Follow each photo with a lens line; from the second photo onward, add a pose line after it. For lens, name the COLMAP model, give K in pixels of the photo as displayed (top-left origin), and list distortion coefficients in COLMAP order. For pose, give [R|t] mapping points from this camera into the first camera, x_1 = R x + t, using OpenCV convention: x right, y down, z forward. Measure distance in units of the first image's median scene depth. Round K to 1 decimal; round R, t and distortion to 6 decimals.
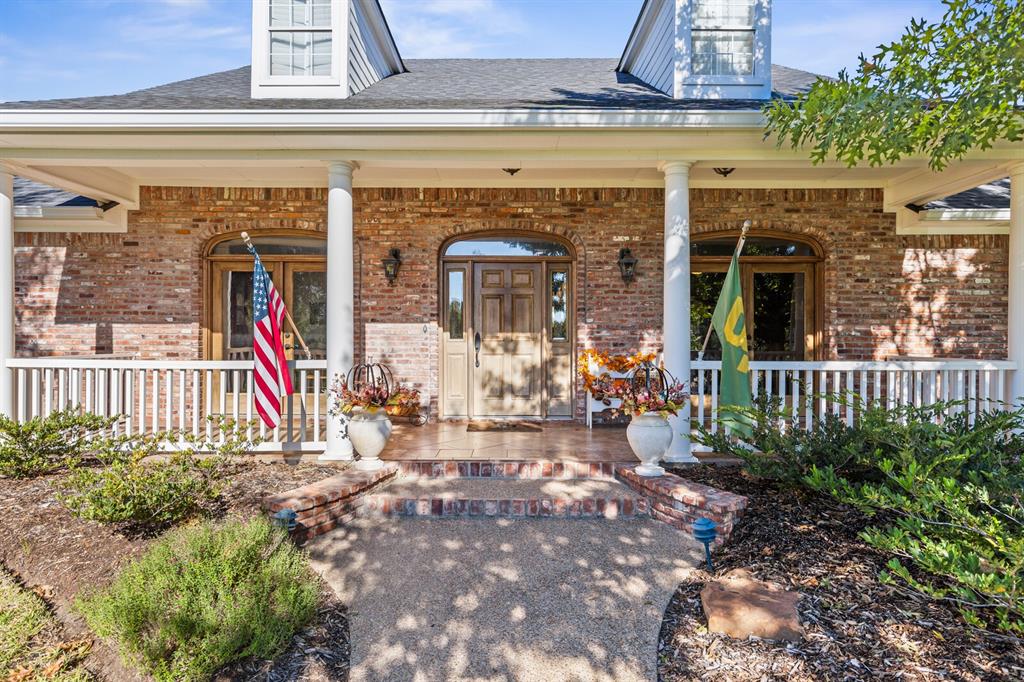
lens RADIAL K [[561.2, 0, 511.8], [0, 561.2, 336.1], [0, 0, 1]] dist [-0.001172, -0.000051]
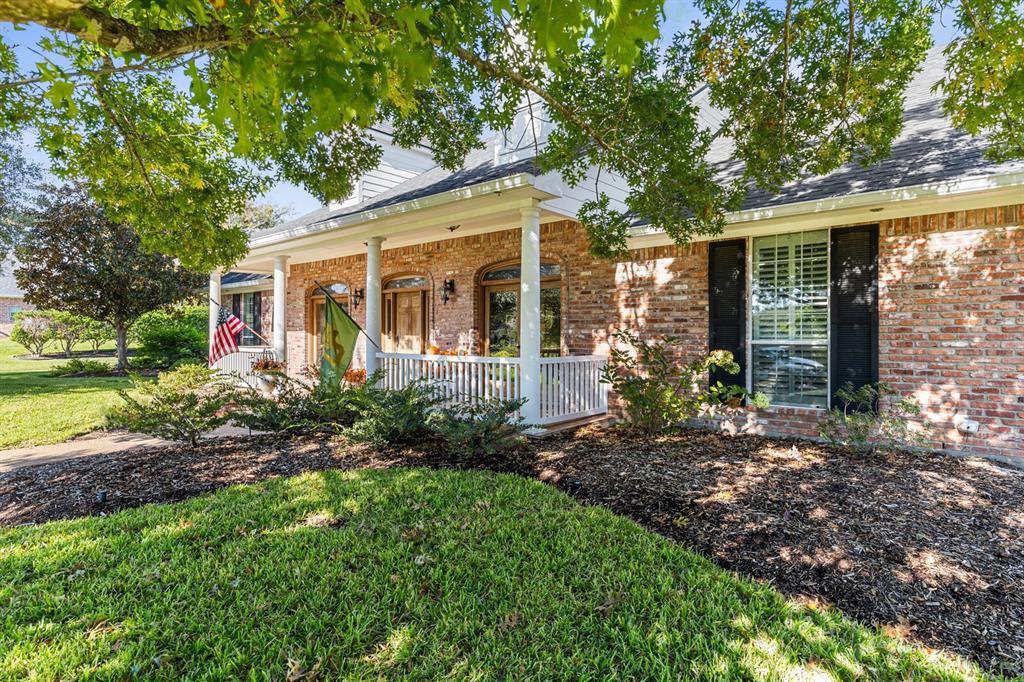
lens RADIAL K [[561.2, 0, 511.1], [0, 561.2, 340.5], [0, 0, 1]] dist [-0.001172, -0.000051]
pose [[0.754676, 0.004329, -0.656083, 1.300879], [-0.000003, 0.999978, 0.006594, -0.002777], [0.656098, -0.004974, 0.754660, -0.024524]]
